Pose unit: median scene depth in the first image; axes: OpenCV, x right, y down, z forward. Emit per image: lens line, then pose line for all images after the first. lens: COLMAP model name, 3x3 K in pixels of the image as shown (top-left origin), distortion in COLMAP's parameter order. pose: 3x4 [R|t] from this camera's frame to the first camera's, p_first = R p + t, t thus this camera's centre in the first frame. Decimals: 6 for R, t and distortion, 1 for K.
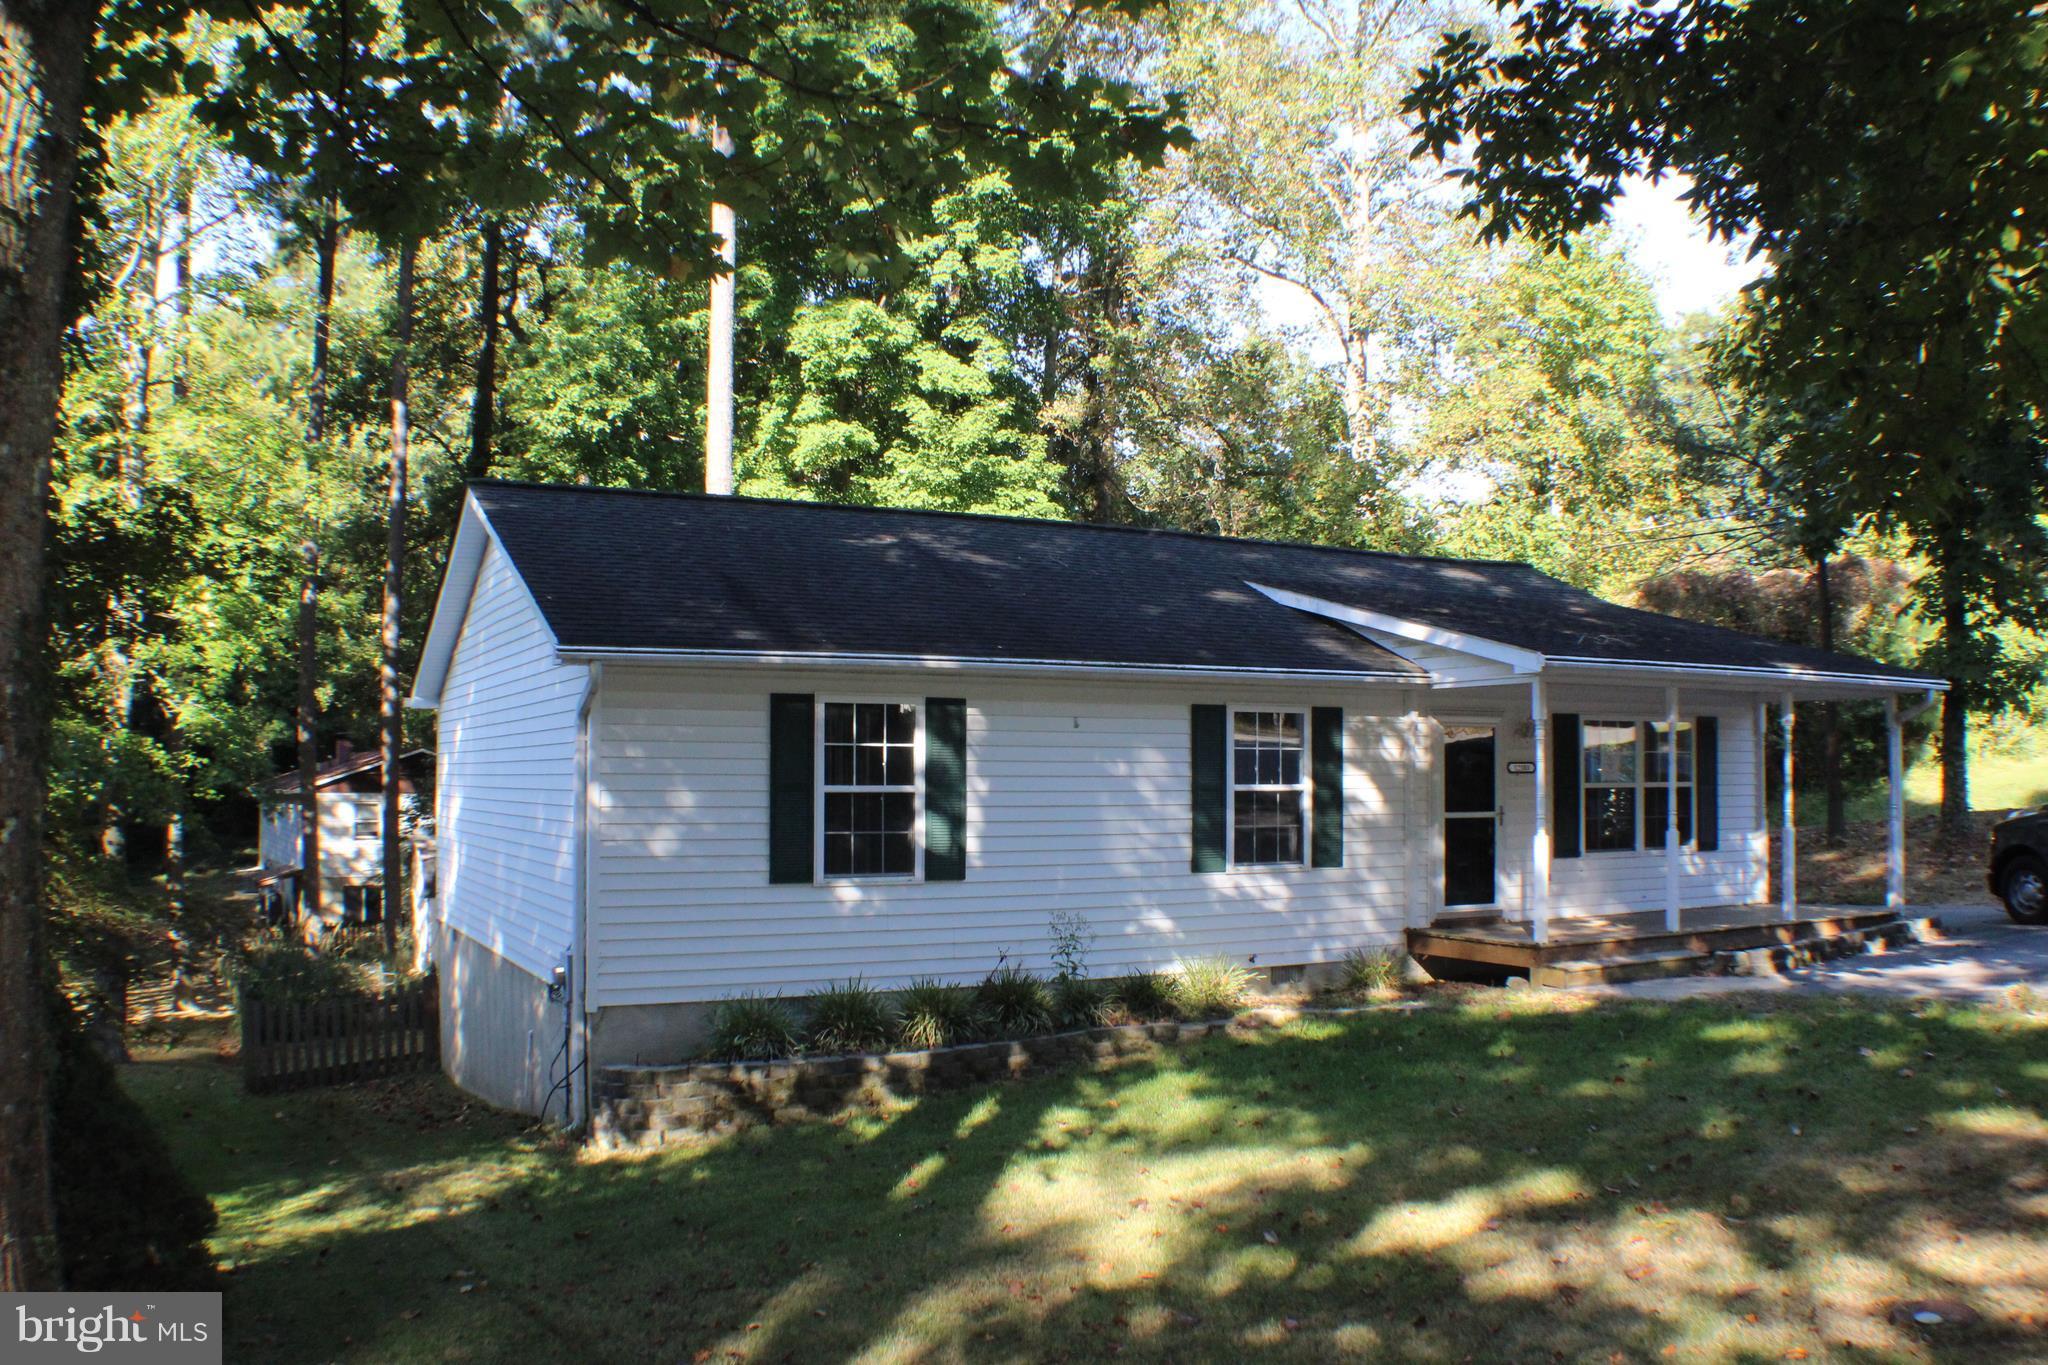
lens RADIAL K [[1670.2, 0, 1041.0], [0, 1670.2, 689.3], [0, 0, 1]] dist [-0.214736, 0.084471]
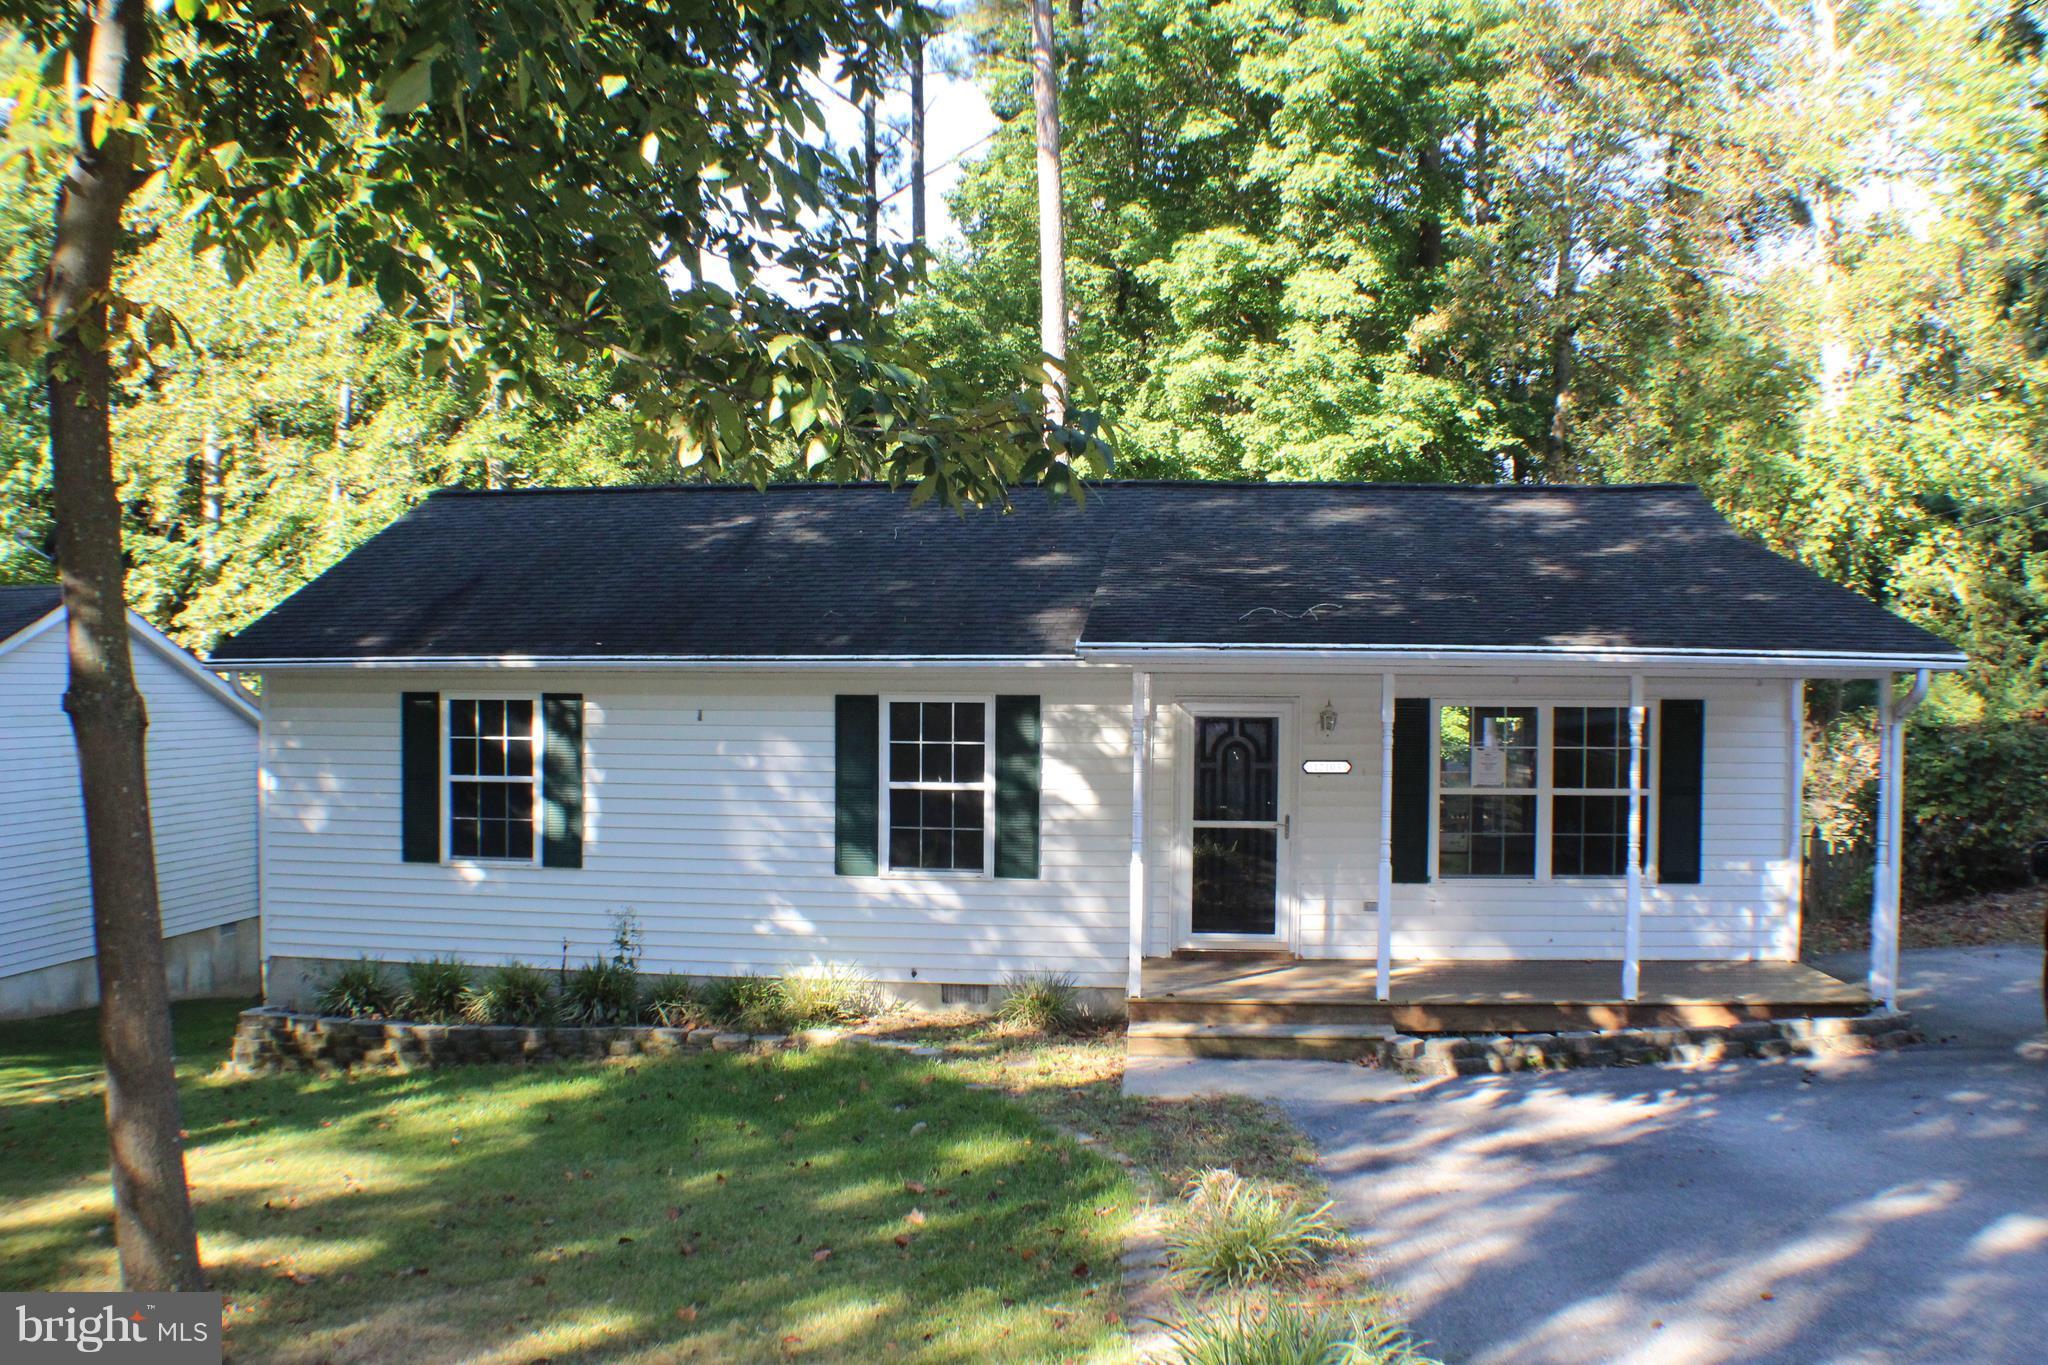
lens RADIAL K [[1670.2, 0, 1041.0], [0, 1670.2, 689.3], [0, 0, 1]] dist [-0.214736, 0.084471]
pose [[0.831187, 0.004481, -0.555974, 0.704610], [0.025658, 0.998593, 0.046407, -0.034129], [0.555400, -0.052839, 0.829903, 0.293265]]
